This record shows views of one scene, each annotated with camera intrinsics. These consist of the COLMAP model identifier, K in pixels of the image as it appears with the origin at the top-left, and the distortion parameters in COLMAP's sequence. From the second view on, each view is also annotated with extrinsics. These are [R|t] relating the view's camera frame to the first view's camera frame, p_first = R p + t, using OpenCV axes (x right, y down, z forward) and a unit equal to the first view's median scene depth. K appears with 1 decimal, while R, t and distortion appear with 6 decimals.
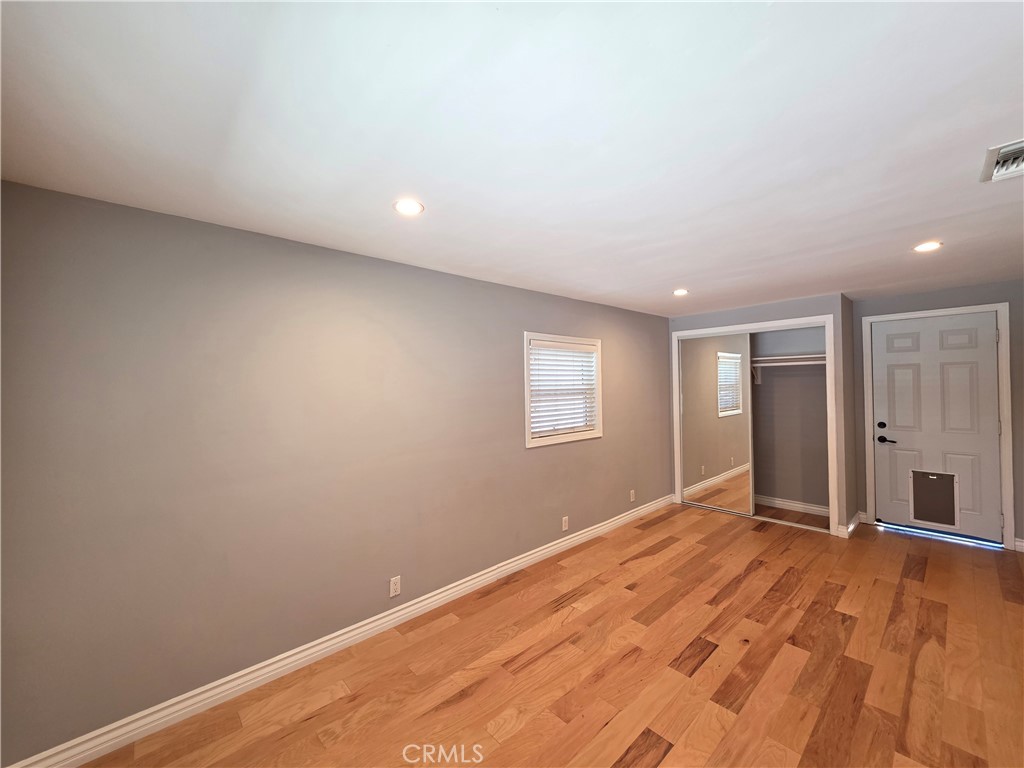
lens RADIAL K [[406.6, 0, 510.9], [0, 406.6, 383.0], [0, 0, 1]] dist [0.001440, 0.000046]
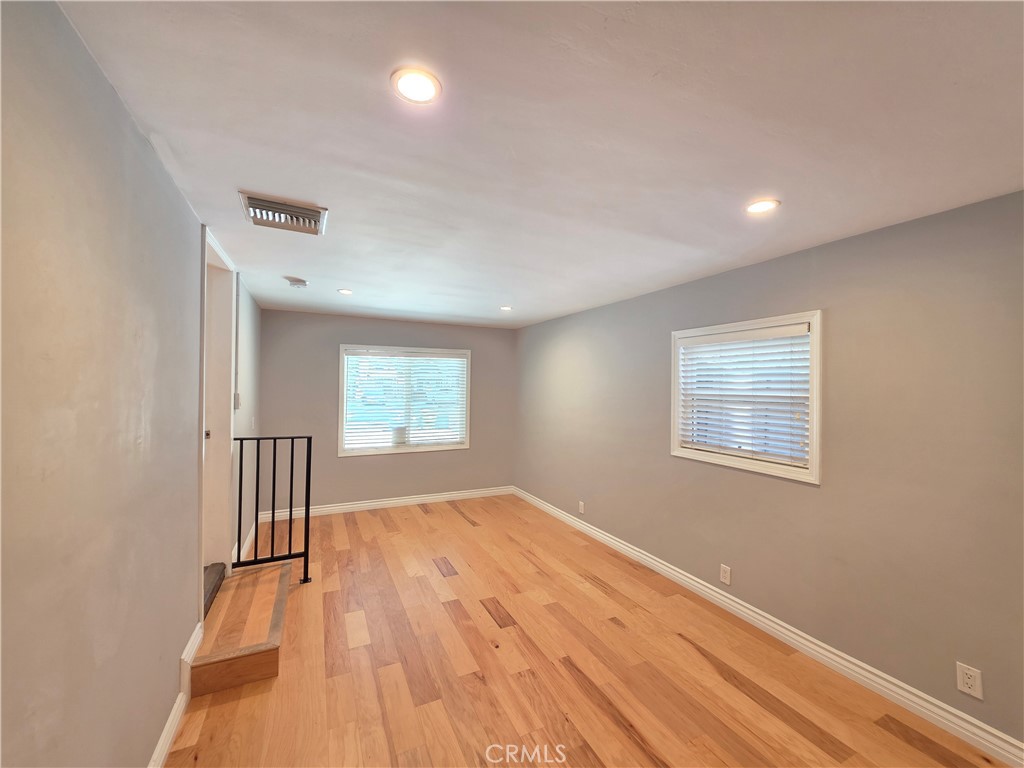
lens RADIAL K [[406.6, 0, 510.9], [0, 406.6, 383.0], [0, 0, 1]] dist [0.001440, 0.000046]
pose [[-0.283698, 0.004303, -0.958904, 1.257046], [-0.001881, 0.999986, 0.005044, -0.012891], [0.958912, 0.003235, -0.283686, 1.085541]]
